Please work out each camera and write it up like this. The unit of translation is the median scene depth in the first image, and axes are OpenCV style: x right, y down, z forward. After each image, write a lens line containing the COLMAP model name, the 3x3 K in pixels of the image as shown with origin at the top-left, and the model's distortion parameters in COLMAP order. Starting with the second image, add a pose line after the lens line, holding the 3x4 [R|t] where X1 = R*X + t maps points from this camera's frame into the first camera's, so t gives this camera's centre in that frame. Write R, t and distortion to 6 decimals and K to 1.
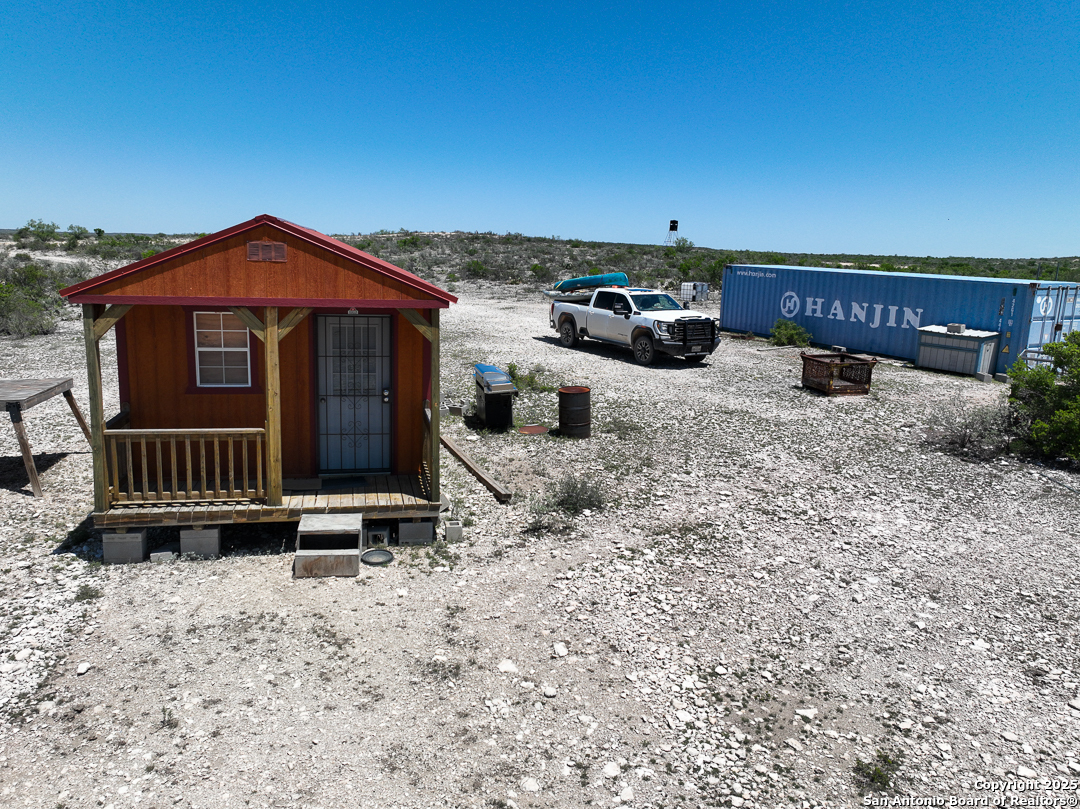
lens RADIAL K [[787.8, 0, 534.4], [0, 787.8, 401.7], [0, 0, 1]] dist [0.002741, 0.004863]
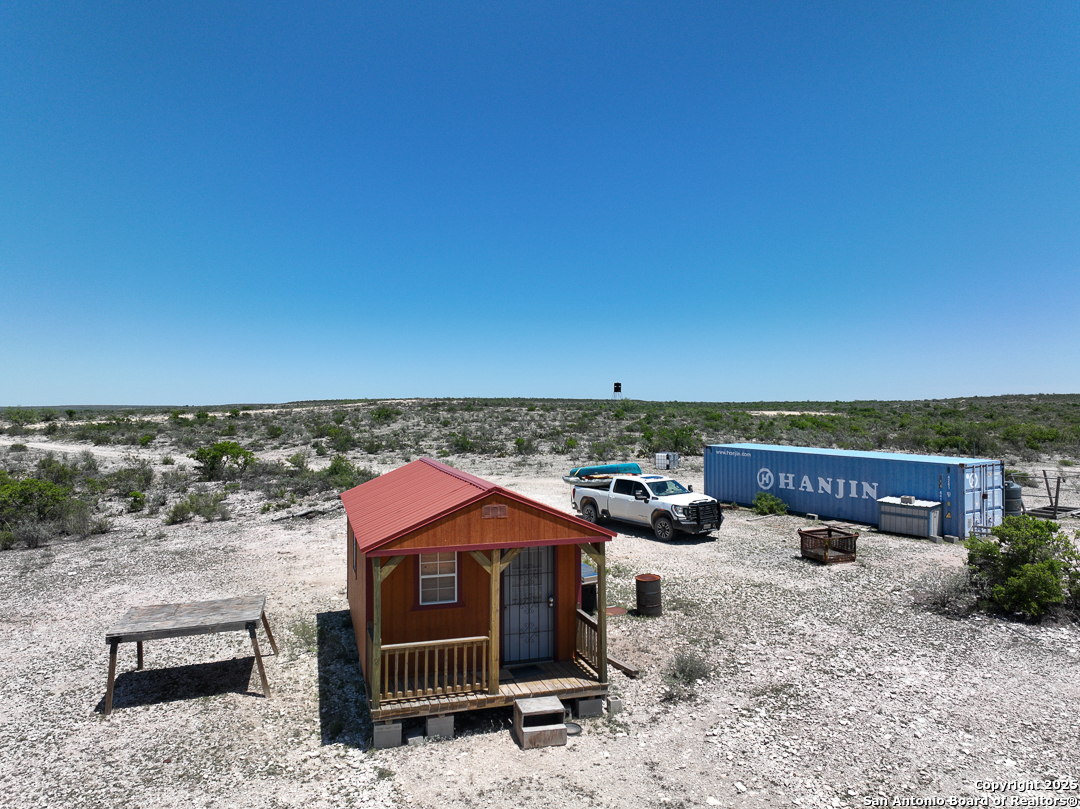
lens RADIAL K [[755.1, 0, 546.9], [0, 755.1, 403.5], [0, 0, 1]] dist [-0.007742, 0.023868]
pose [[0.995264, -0.035862, 0.090356, -0.307817], [0.052588, 0.980344, -0.190158, -0.098319], [-0.081760, 0.194009, 0.977587, -0.346174]]
